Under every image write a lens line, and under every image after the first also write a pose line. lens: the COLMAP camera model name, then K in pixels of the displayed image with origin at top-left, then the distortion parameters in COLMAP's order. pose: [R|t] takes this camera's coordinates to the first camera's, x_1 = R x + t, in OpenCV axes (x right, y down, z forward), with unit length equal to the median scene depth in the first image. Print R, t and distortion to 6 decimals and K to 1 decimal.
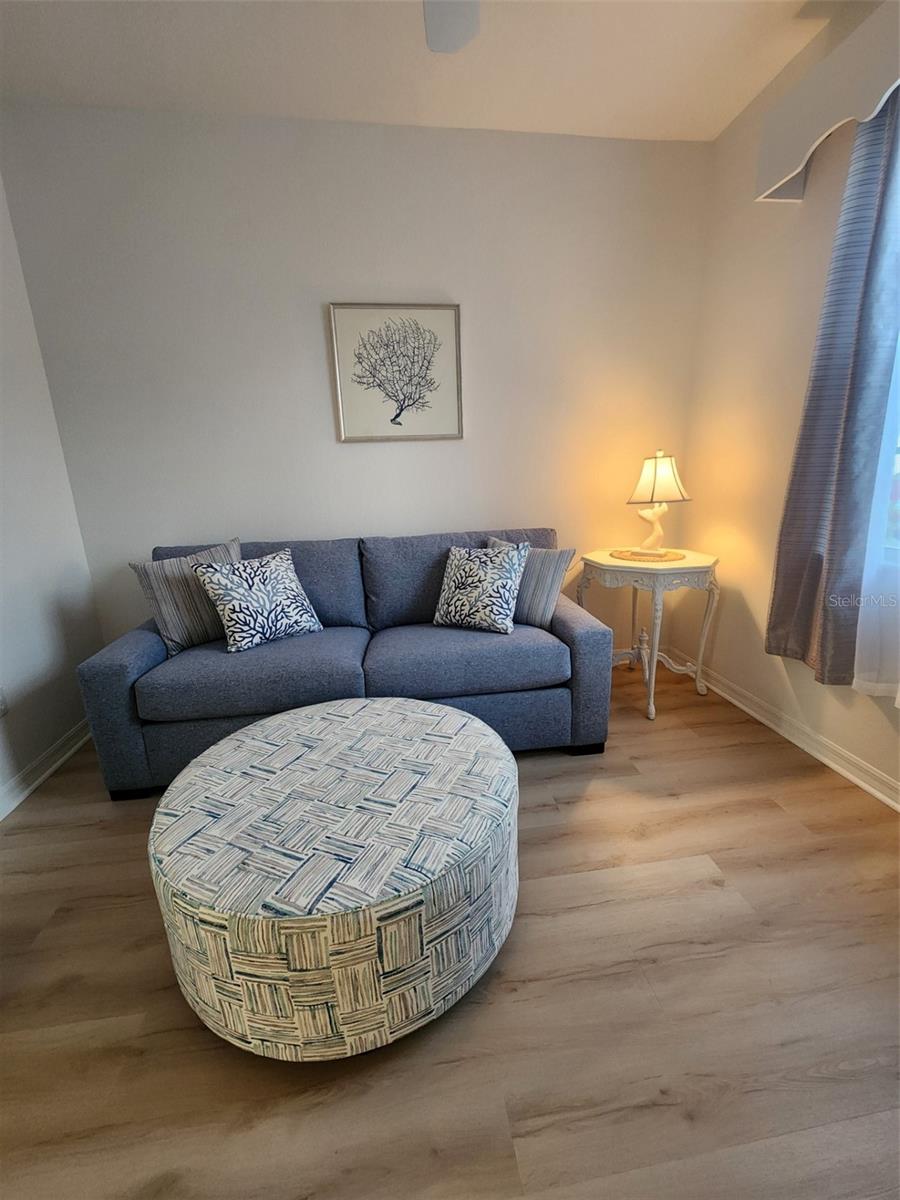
lens RADIAL K [[501.2, 0, 450.0], [0, 501.2, 600.0], [0, 0, 1]] dist [-0.000975, -0.000195]
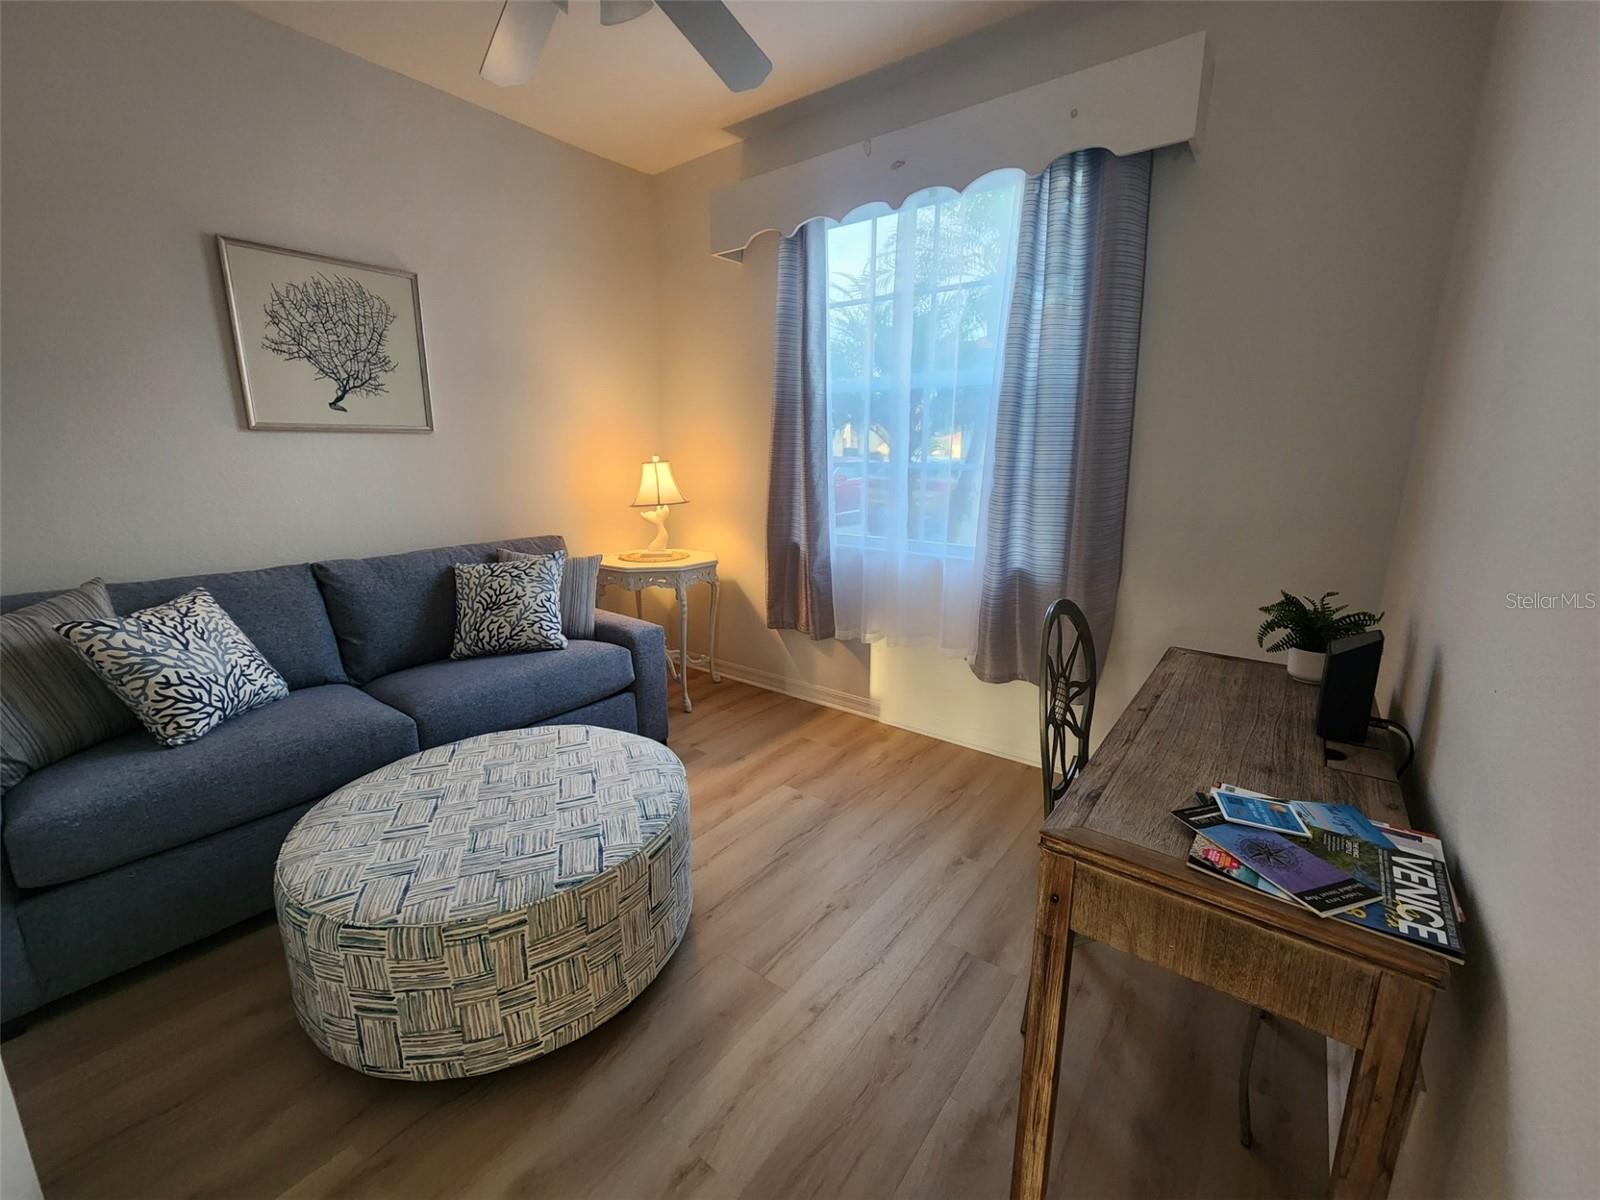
lens RADIAL K [[725.4, 0, 803.1], [0, 725.4, 588.3], [0, 0, 1]] dist [0.000710, 0.000977]
pose [[0.699517, -0.107995, 0.706409, -0.501553], [0.153579, 0.988136, -0.001016, 0.025811], [-0.697918, 0.109201, 0.707804, -0.271354]]
